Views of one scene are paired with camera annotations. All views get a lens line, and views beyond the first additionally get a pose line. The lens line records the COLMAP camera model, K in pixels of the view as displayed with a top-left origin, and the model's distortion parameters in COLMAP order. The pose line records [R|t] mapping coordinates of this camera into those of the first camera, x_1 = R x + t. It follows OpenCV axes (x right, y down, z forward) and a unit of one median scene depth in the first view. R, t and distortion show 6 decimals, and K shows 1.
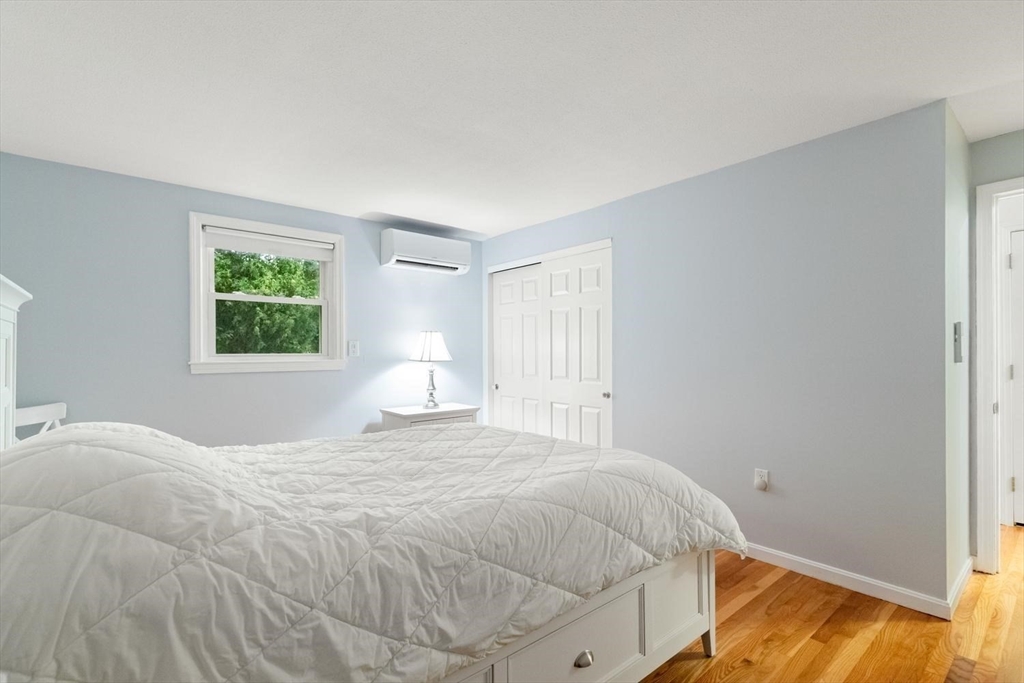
lens RADIAL K [[469.7, 0, 510.8], [0, 469.7, 346.9], [0, 0, 1]] dist [0.014969, -0.003963]
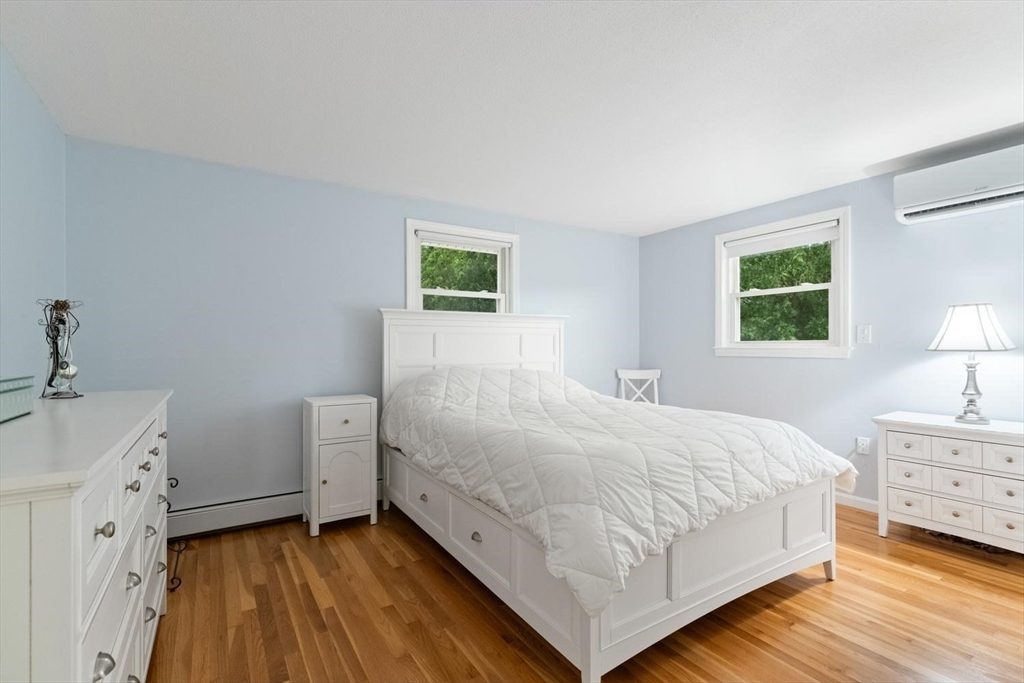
lens RADIAL K [[469.7, 0, 511.3], [0, 469.7, 345.1], [0, 0, 1]] dist [0.014969, -0.003963]
pose [[-0.122909, 0.000311, -0.992418, 0.581262], [0.011176, 0.999937, -0.001071, 0.016801], [0.992355, -0.011223, -0.122905, 0.467938]]
